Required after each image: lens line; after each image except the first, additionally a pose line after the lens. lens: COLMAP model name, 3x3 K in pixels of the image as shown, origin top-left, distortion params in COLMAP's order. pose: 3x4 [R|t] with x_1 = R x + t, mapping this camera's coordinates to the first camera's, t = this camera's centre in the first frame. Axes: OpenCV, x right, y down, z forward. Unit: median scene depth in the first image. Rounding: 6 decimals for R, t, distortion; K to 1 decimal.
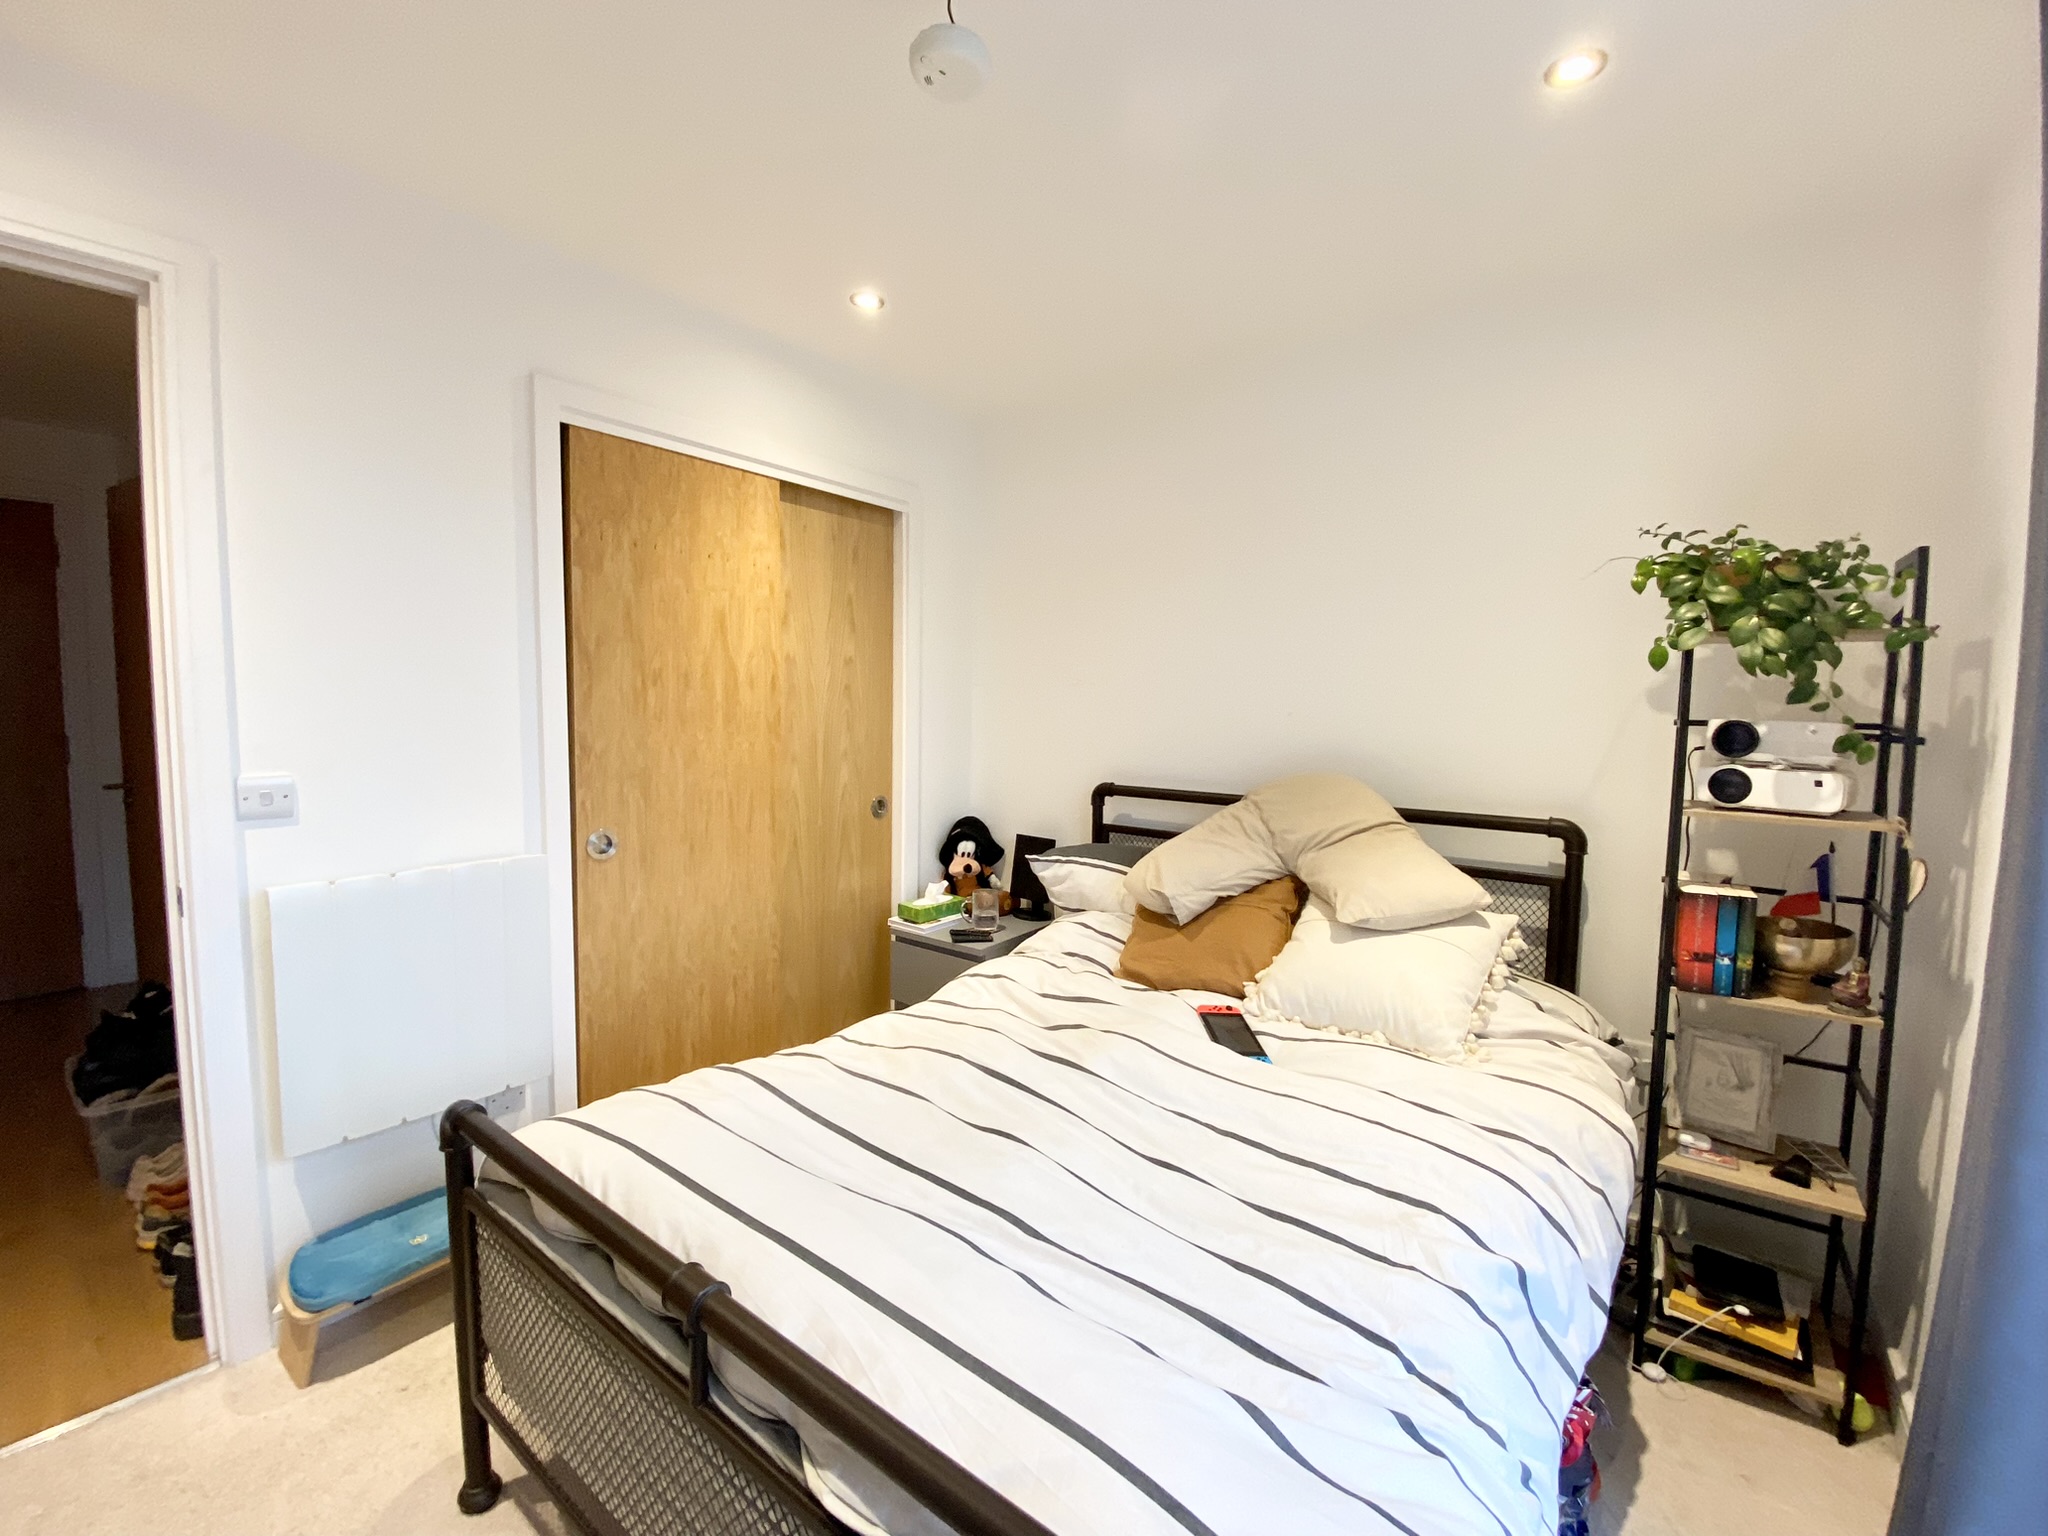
lens RADIAL K [[835.2, 0, 1029.6], [0, 835.2, 771.0], [0, 0, 1]] dist [0.014115, -0.000554]
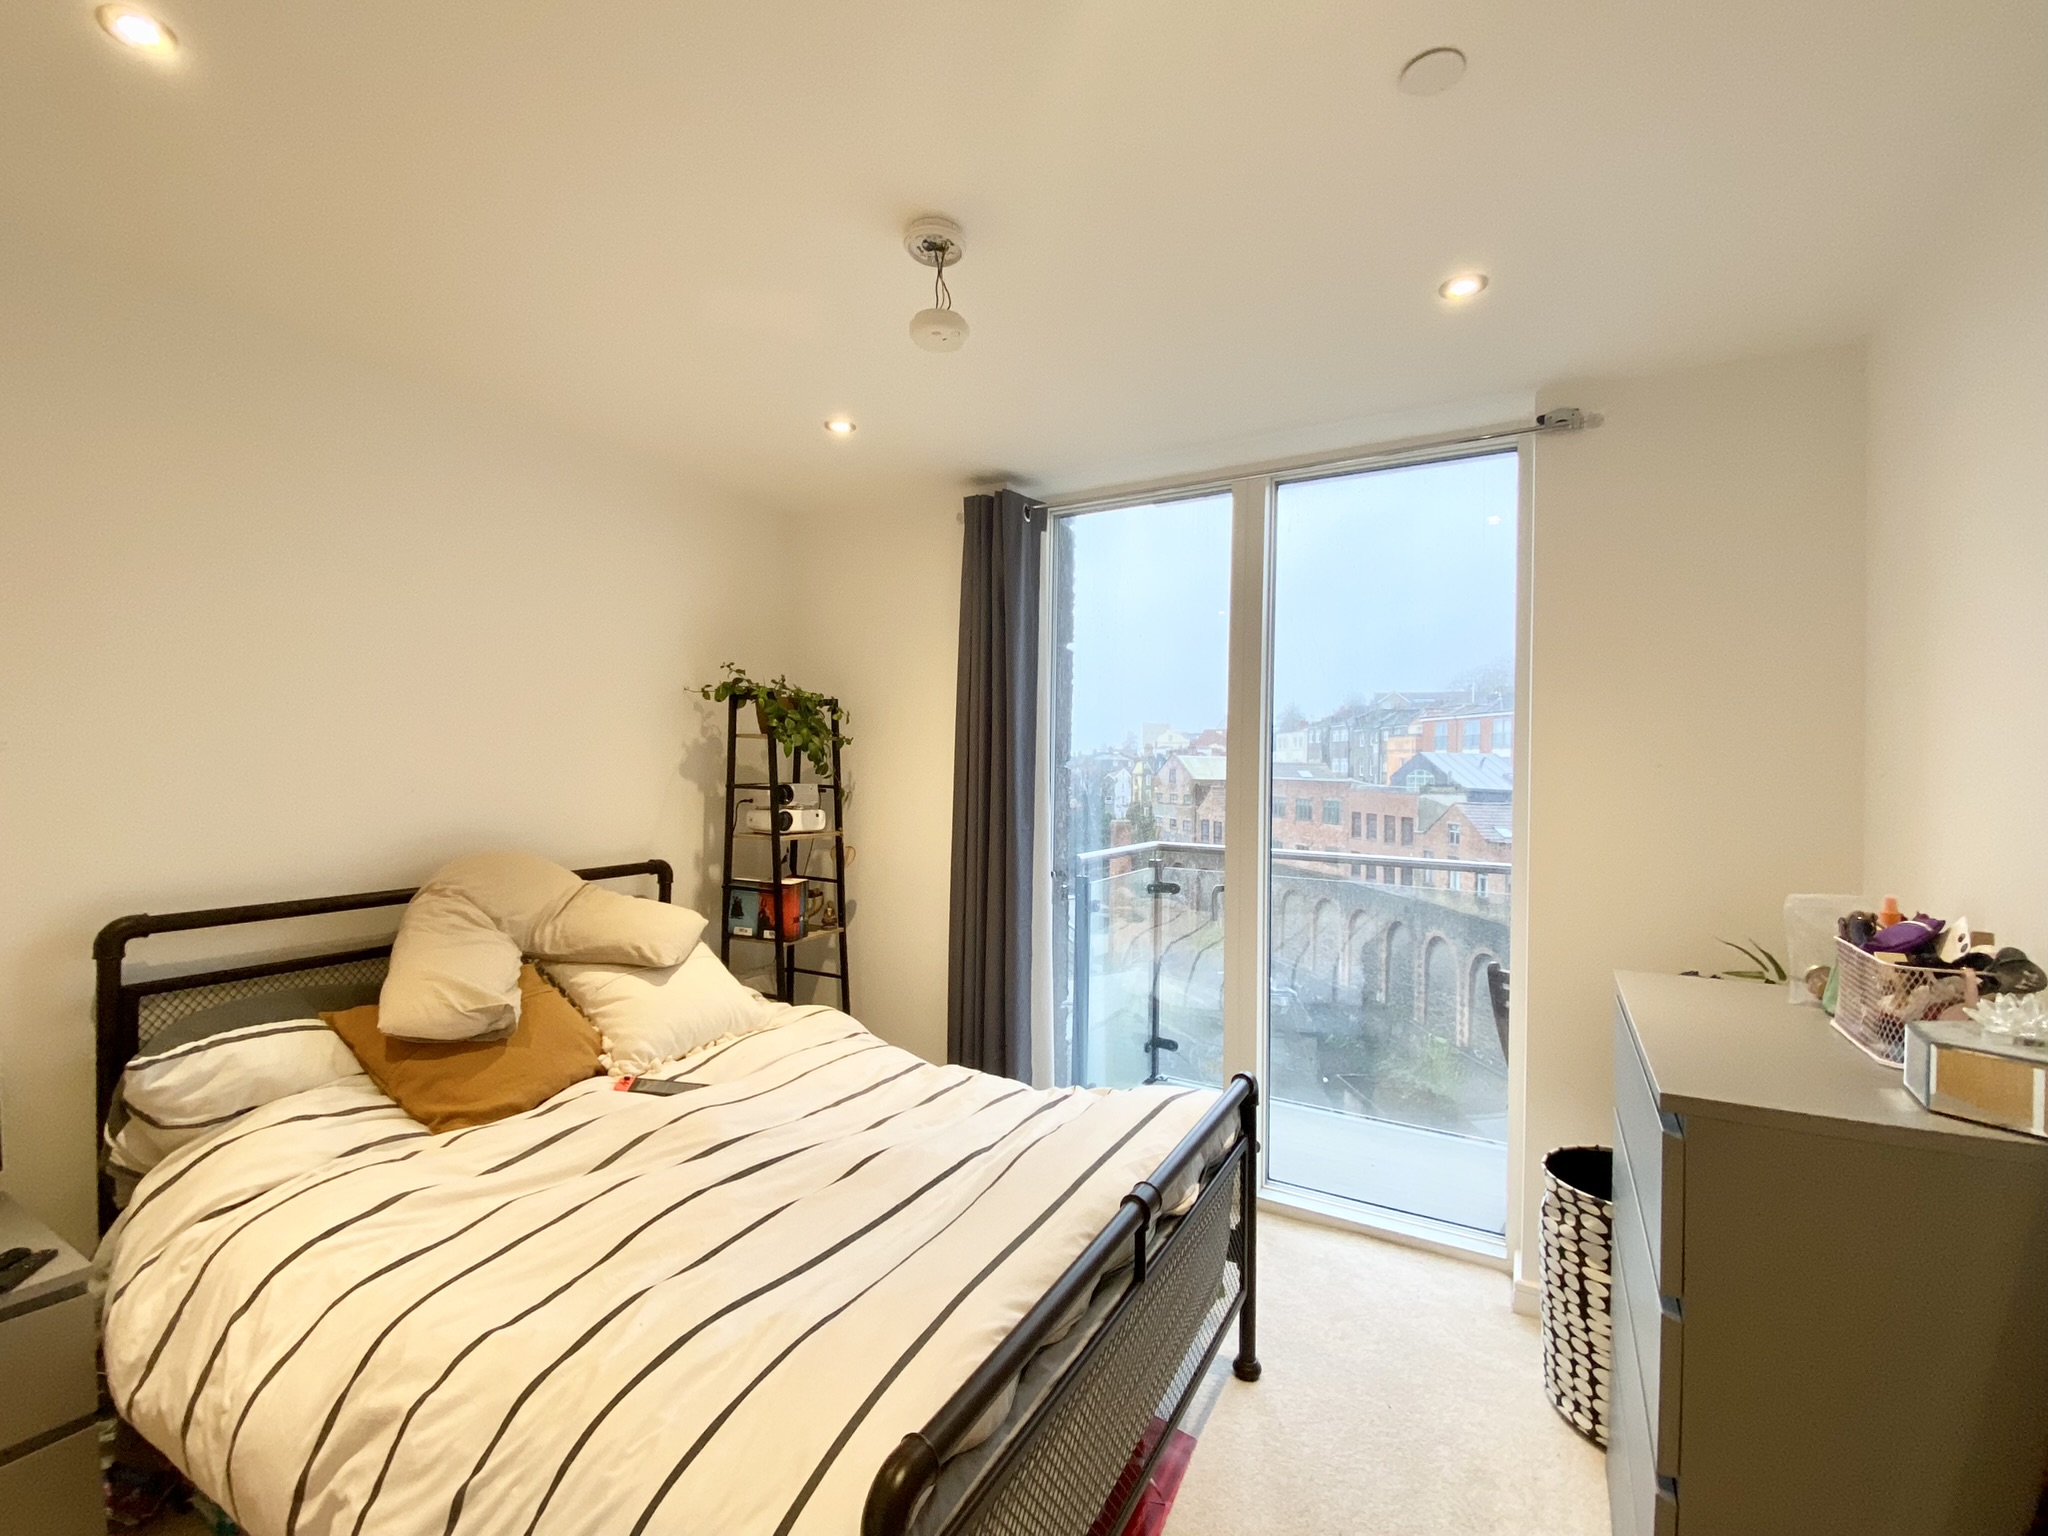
lens RADIAL K [[835.2, 0, 1026.0], [0, 835.2, 770.7], [0, 0, 1]] dist [0.014115, -0.000554]
pose [[-0.110720, -0.022118, 0.993605, -0.973756], [0.070690, 0.997045, 0.030072, -0.105634], [-0.991334, 0.073567, -0.108830, 0.695411]]
